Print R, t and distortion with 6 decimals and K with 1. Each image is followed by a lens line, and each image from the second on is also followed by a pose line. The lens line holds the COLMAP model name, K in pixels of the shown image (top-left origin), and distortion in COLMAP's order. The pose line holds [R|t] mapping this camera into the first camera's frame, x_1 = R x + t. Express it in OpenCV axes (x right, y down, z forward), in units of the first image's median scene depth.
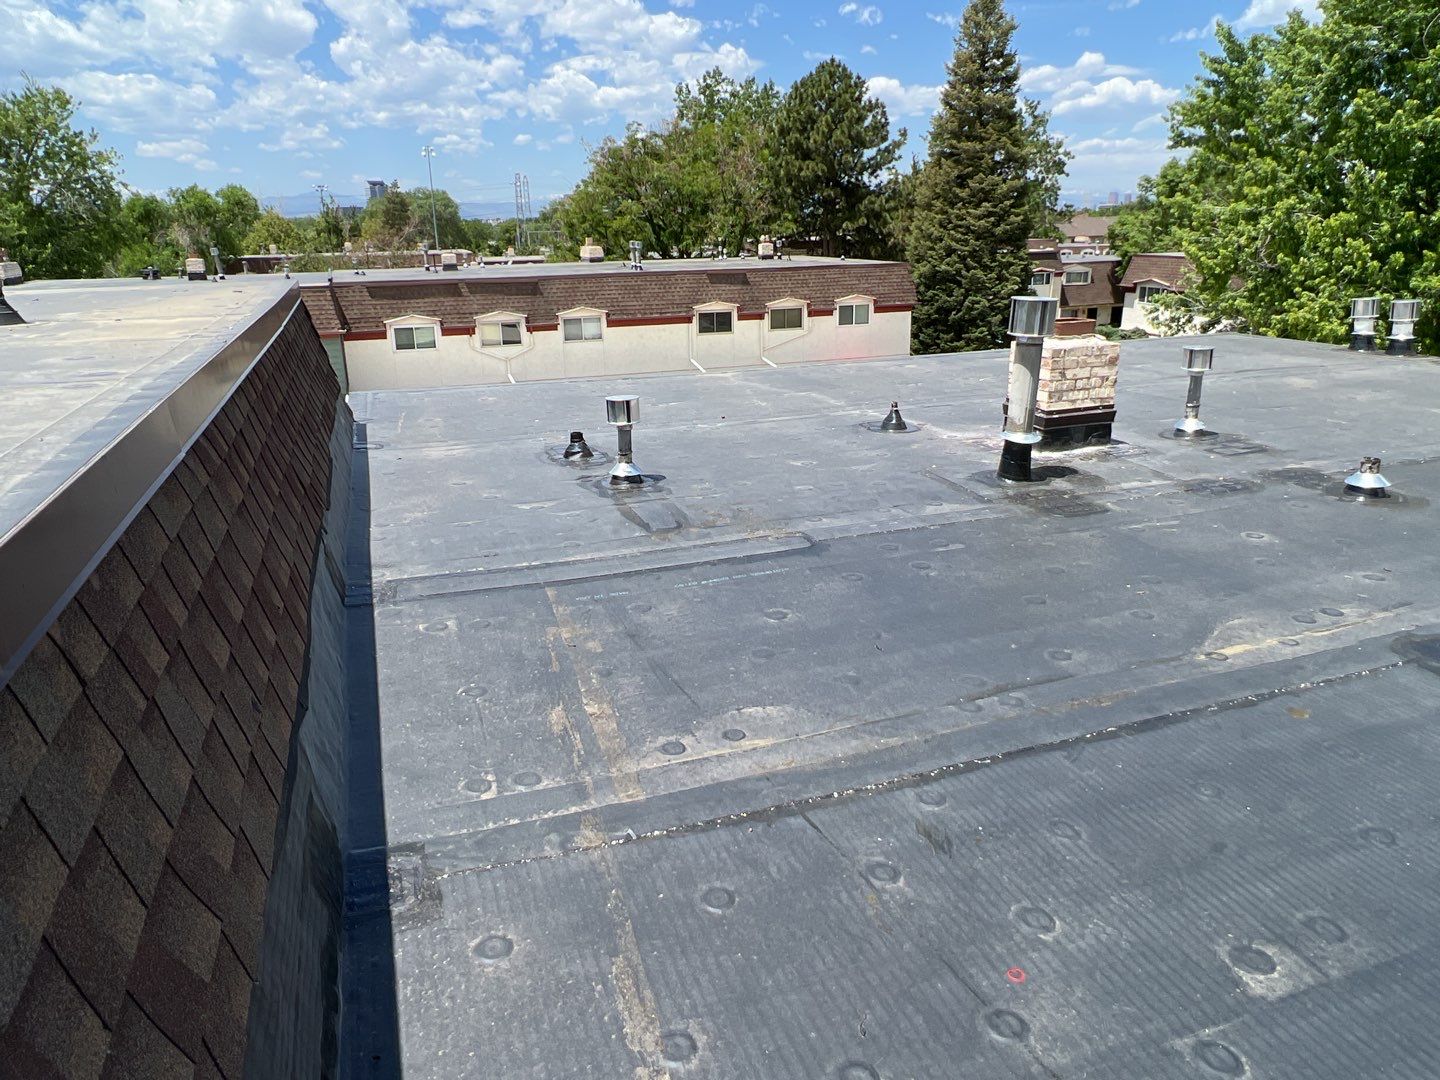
lens RADIAL K [[940.6, 0, 710.0], [0, 940.6, 535.9], [0, 0, 1]] dist [-0.010367, -0.005671]
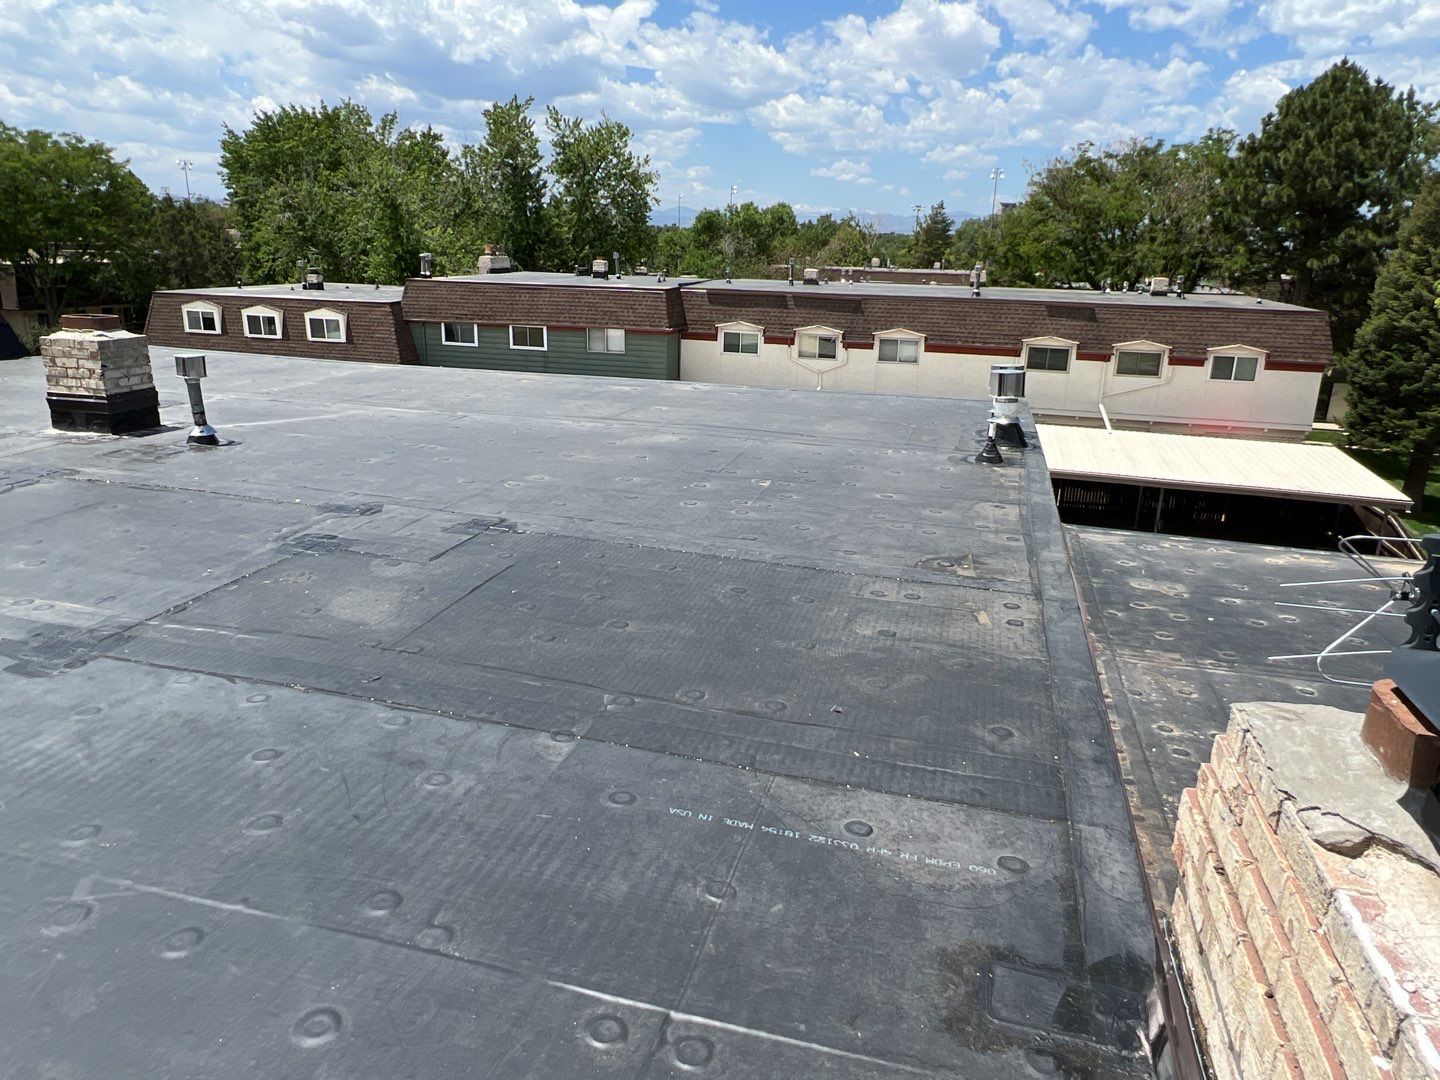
lens RADIAL K [[940.6, 0, 723.7], [0, 940.6, 537.0], [0, 0, 1]] dist [-0.010367, -0.005671]
pose [[0.812334, 0.206264, -0.545498, 0.285708], [-0.217399, 0.975048, 0.044943, -0.032285], [0.541156, 0.082082, 0.836906, 0.085168]]
